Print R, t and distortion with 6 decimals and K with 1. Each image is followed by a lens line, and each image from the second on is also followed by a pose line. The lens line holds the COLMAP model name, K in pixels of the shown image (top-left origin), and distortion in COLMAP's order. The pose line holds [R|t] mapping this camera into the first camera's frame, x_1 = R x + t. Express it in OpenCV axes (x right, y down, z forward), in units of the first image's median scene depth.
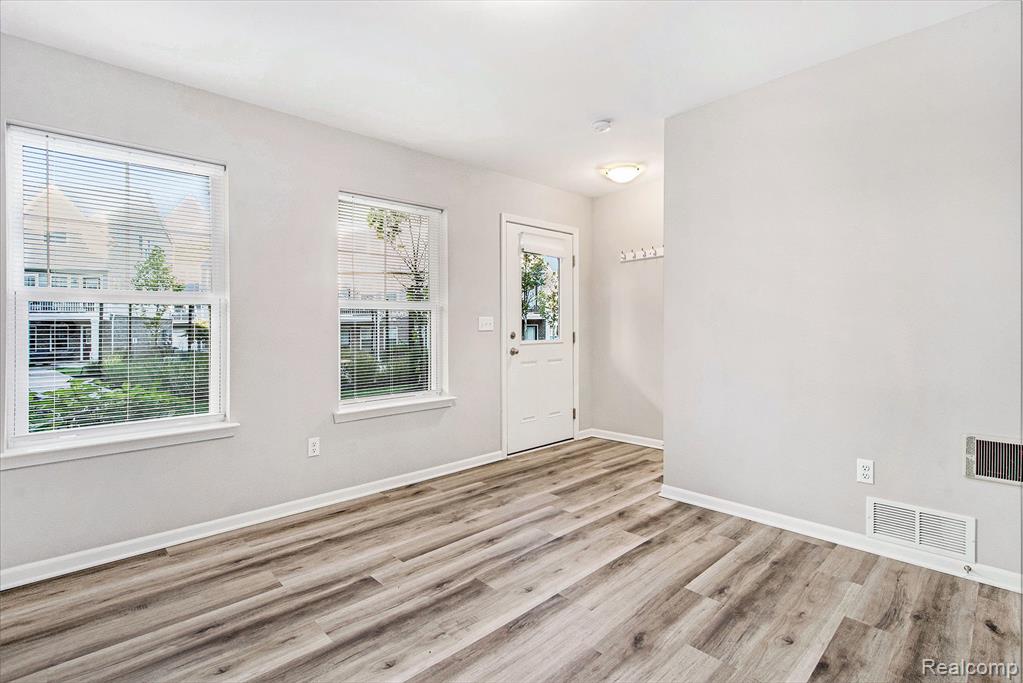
lens RADIAL K [[474.2, 0, 510.9], [0, 474.2, 337.2], [0, 0, 1]] dist [-0.003034, -0.000582]
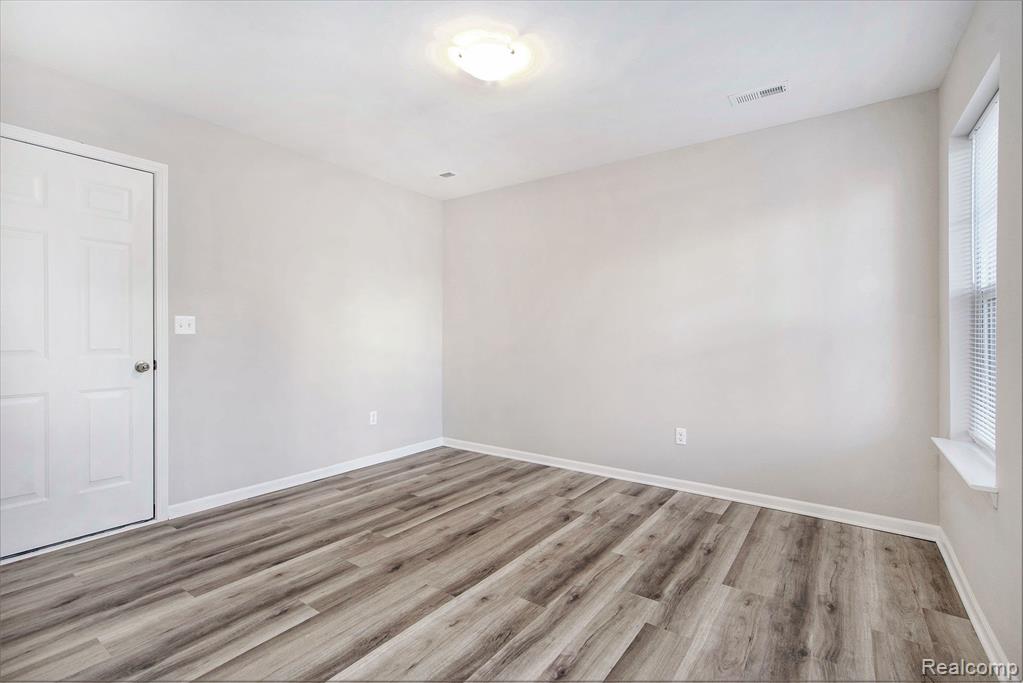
lens RADIAL K [[474.2, 0, 511.8], [0, 474.2, 340.5], [0, 0, 1]] dist [-0.003034, -0.000582]
pose [[-0.978292, 0.003663, -0.207199, 0.187746], [0.001100, 0.999921, 0.012484, -0.020400], [0.207229, 0.011985, -0.978219, 1.999271]]
